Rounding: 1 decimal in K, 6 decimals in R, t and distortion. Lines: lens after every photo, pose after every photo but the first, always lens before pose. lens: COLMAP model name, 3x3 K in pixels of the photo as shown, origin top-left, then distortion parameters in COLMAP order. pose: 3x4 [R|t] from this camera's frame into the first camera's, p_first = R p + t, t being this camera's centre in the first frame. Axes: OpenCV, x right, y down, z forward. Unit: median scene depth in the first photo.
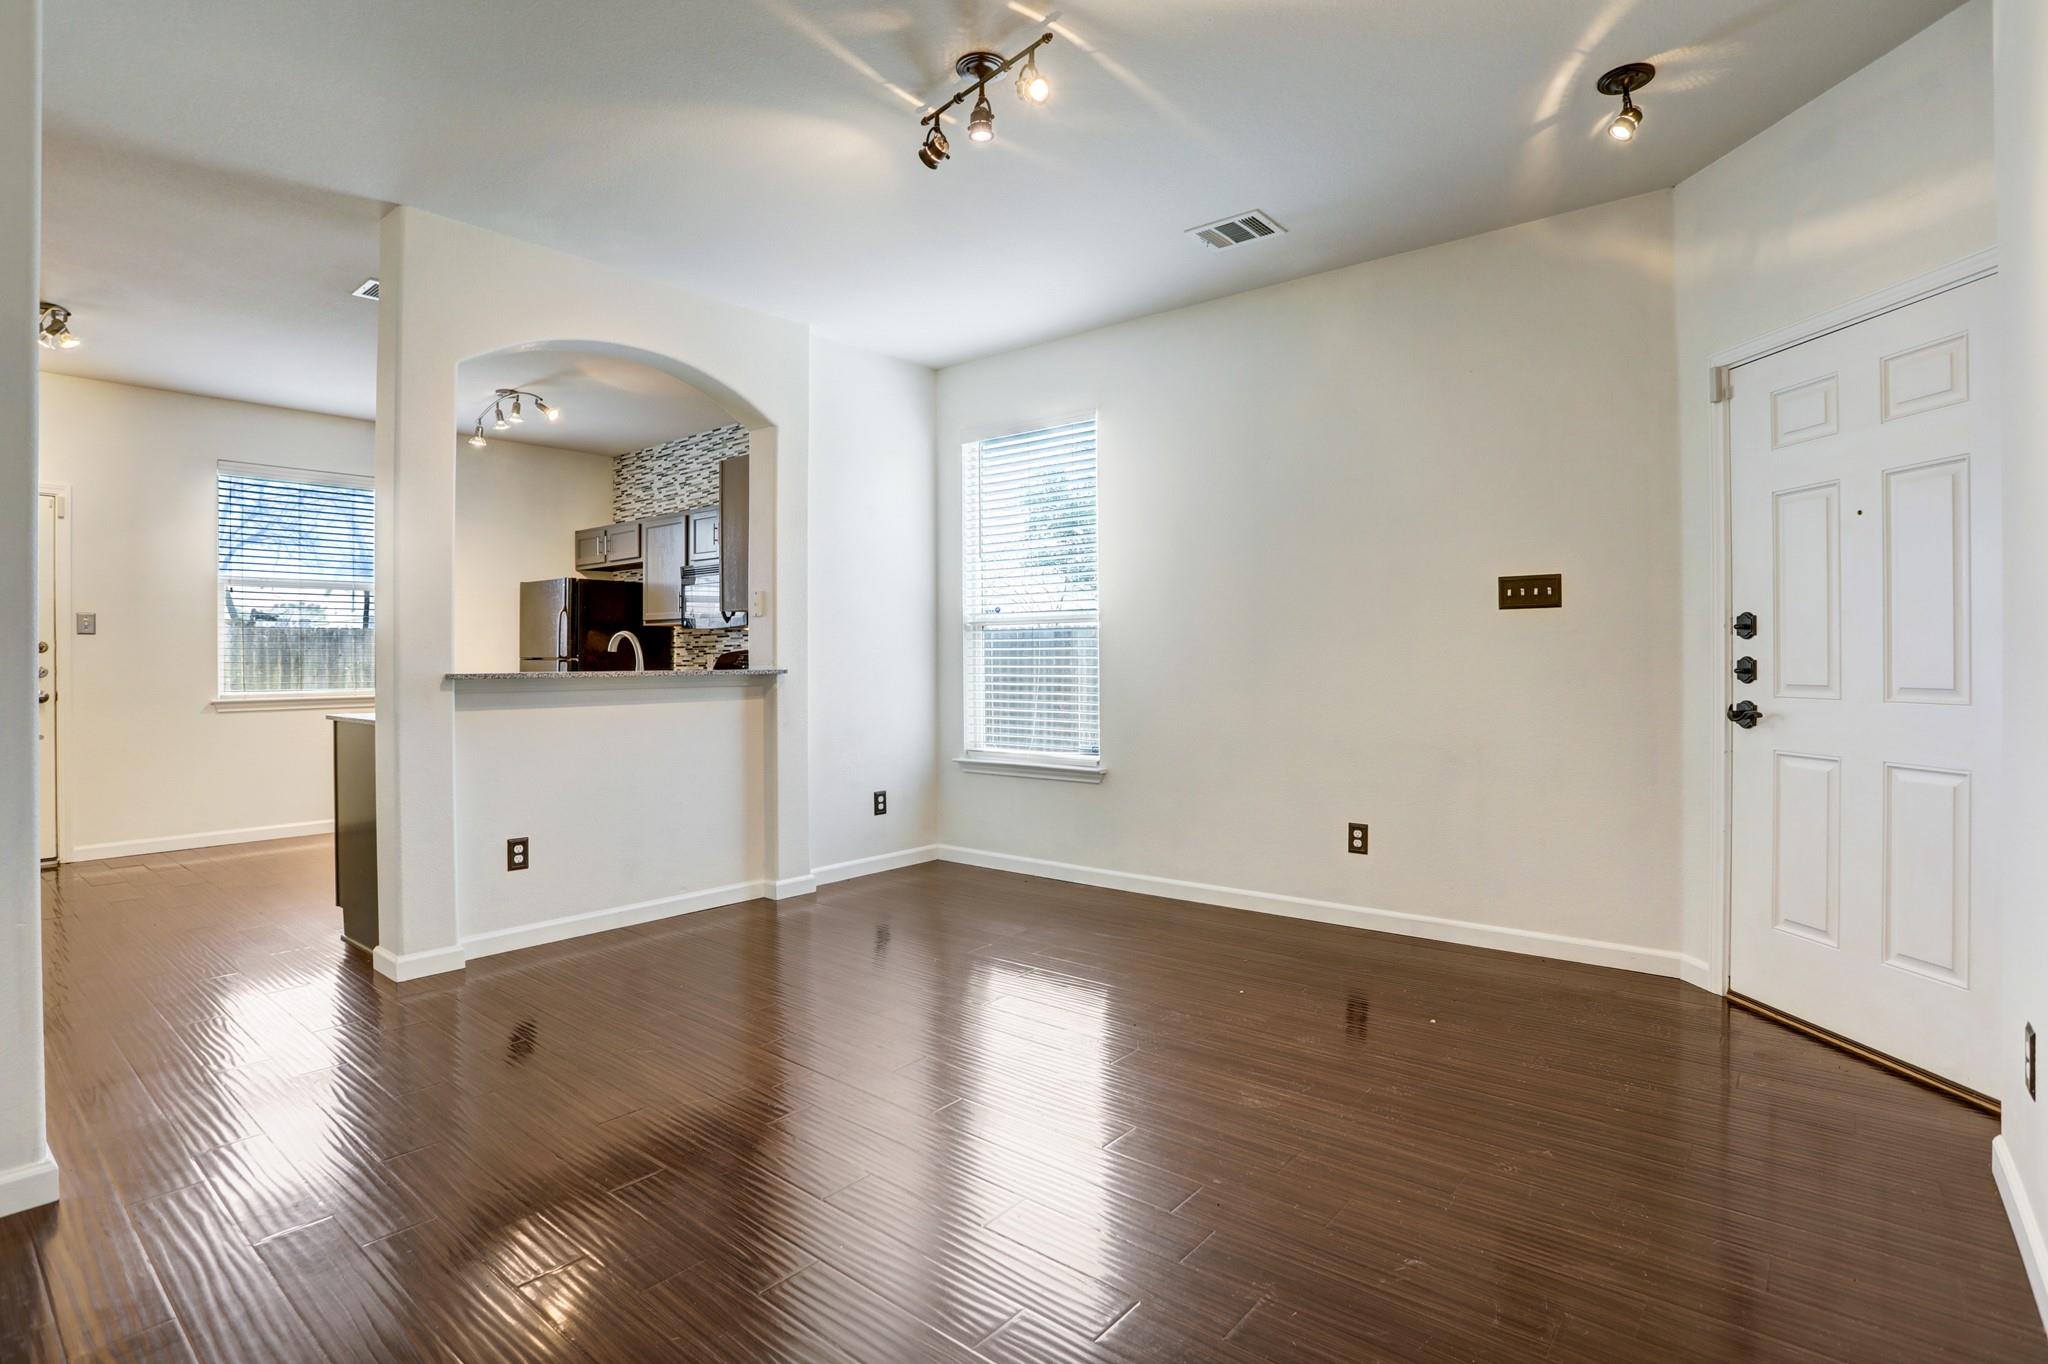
lens RADIAL K [[992.5, 0, 1044.2], [0, 992.5, 648.9], [0, 0, 1]] dist [-0.018954, 0.004757]
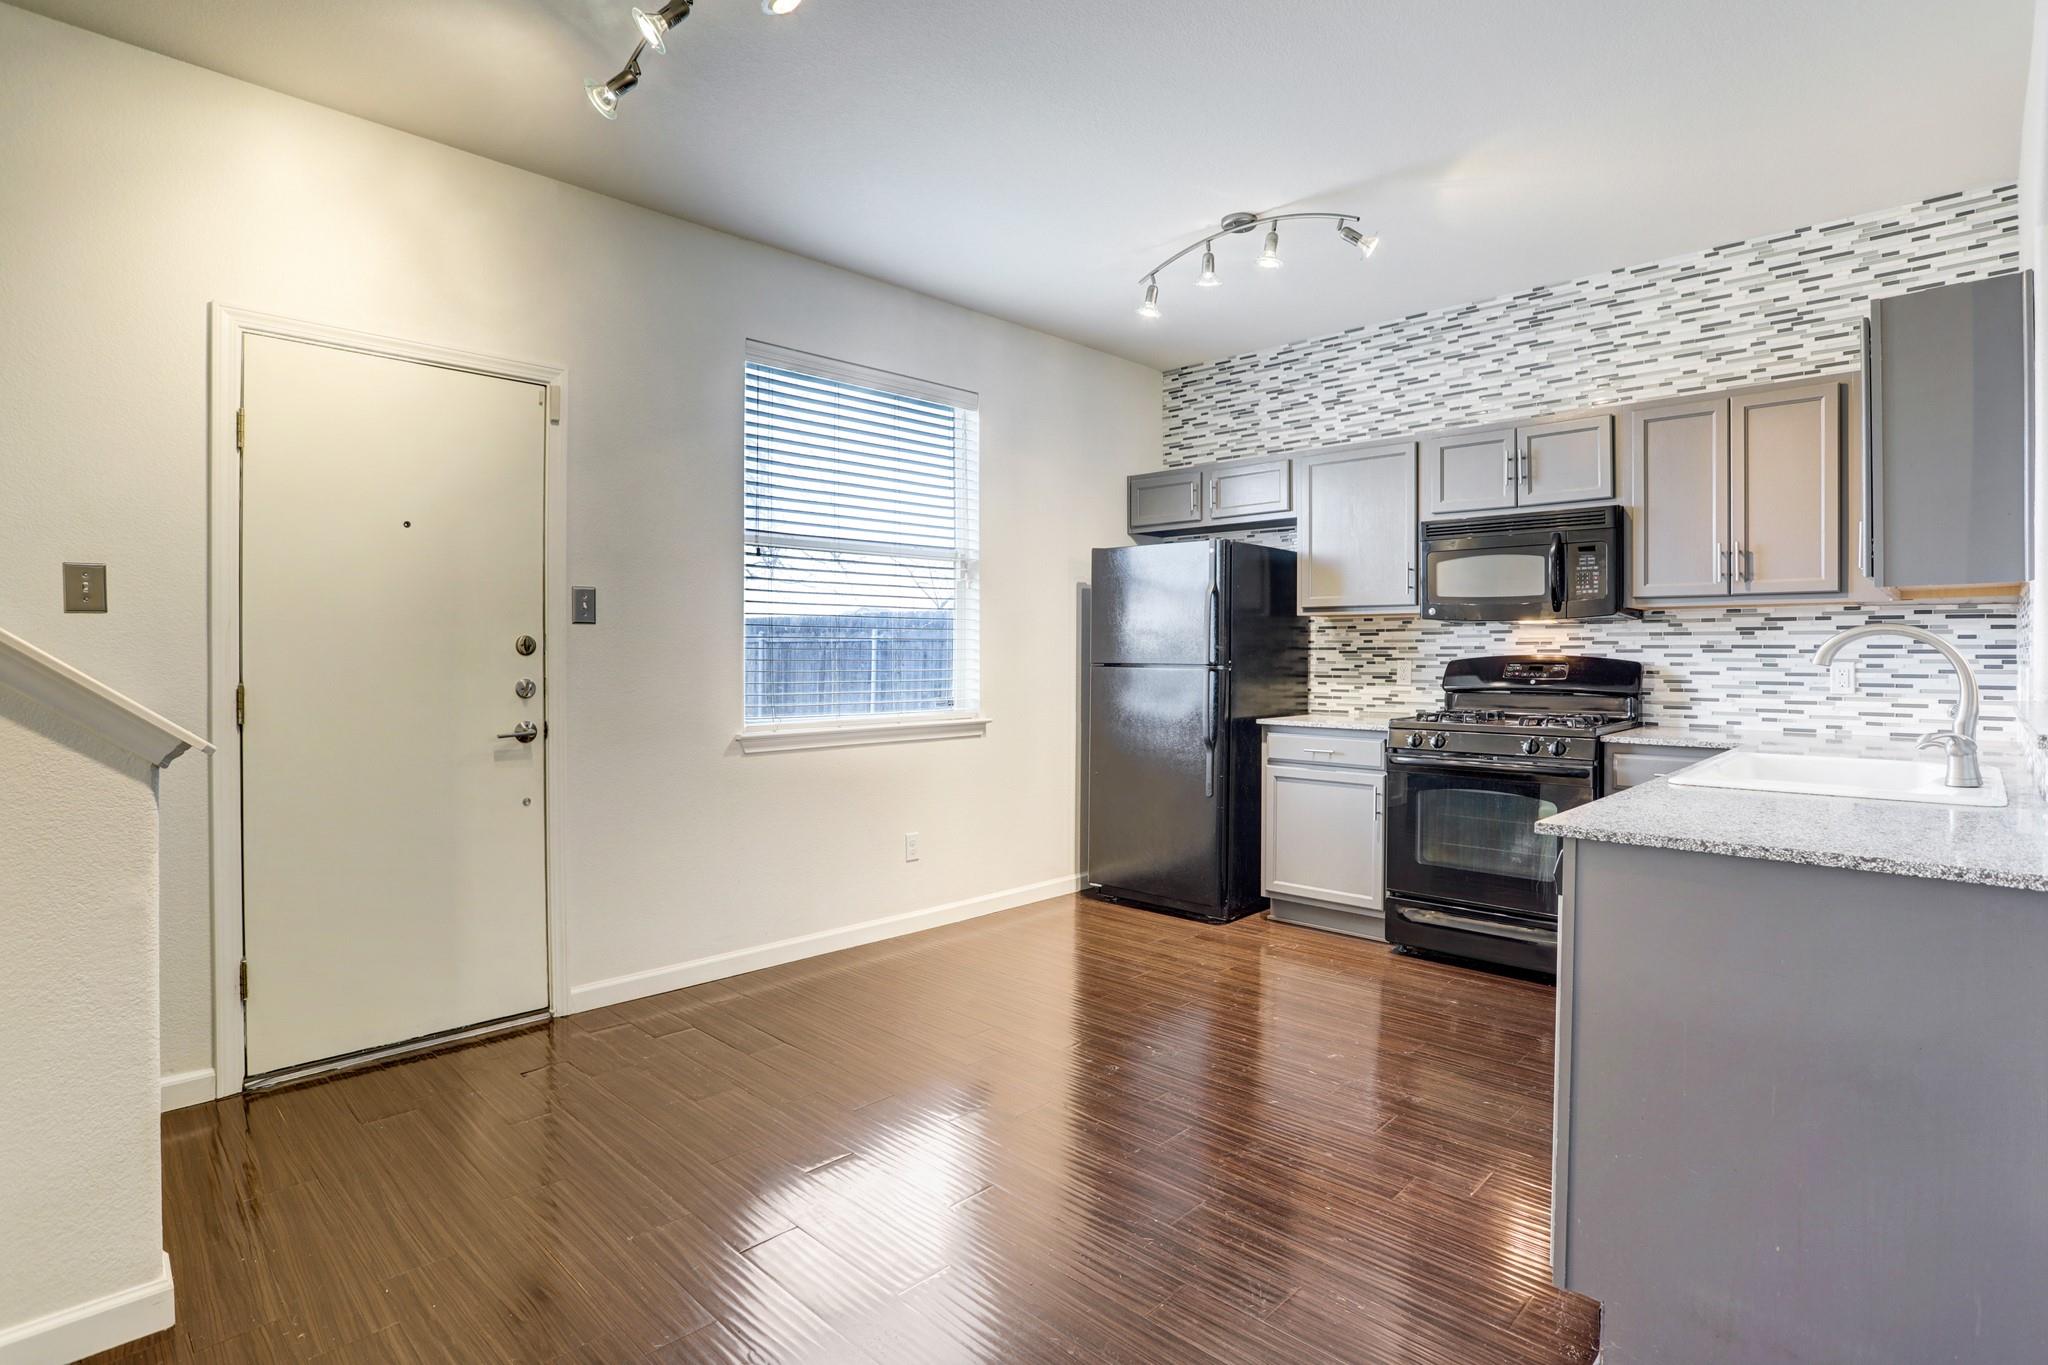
lens RADIAL K [[992.5, 0, 1034.3], [0, 992.5, 651.6], [0, 0, 1]] dist [-0.018954, 0.004757]
pose [[0.999152, 0.006510, -0.040653, -0.698905], [-0.006167, 0.999944, 0.008542, -0.005388], [0.040706, -0.008284, 0.999137, 0.427392]]
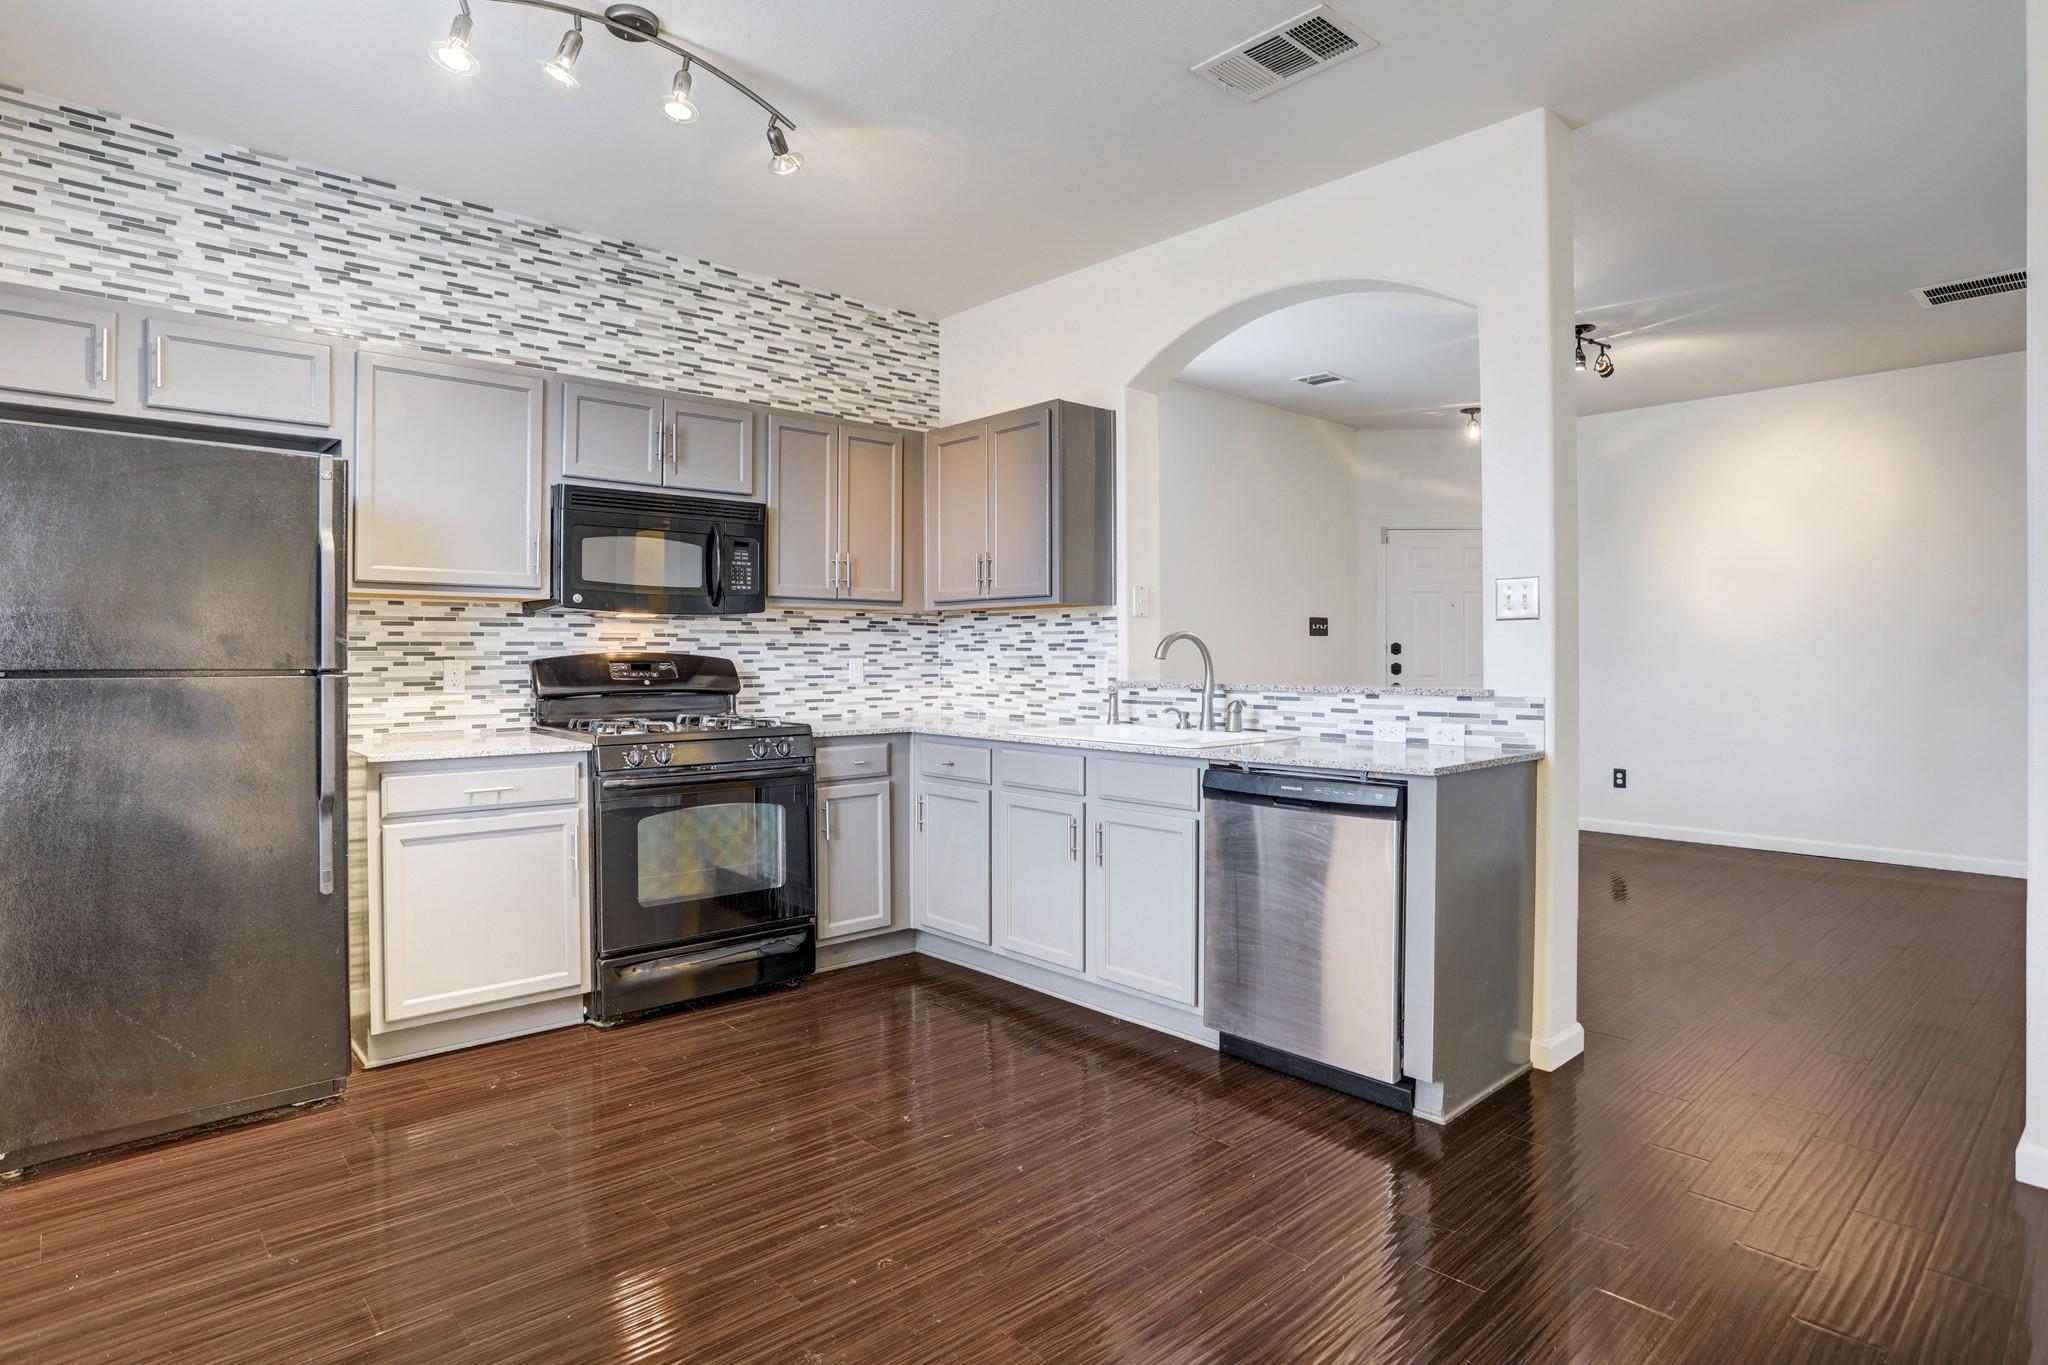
lens RADIAL K [[1037.8, 0, 1082.7], [0, 1037.8, 646.0], [0, 0, 1]] dist [-0.015355, 0.005617]
pose [[0.160604, 0.013361, 0.986929, -0.993167], [-0.008675, 0.999889, -0.012125, 0.002696], [-0.986981, -0.006615, 0.160702, 0.777541]]
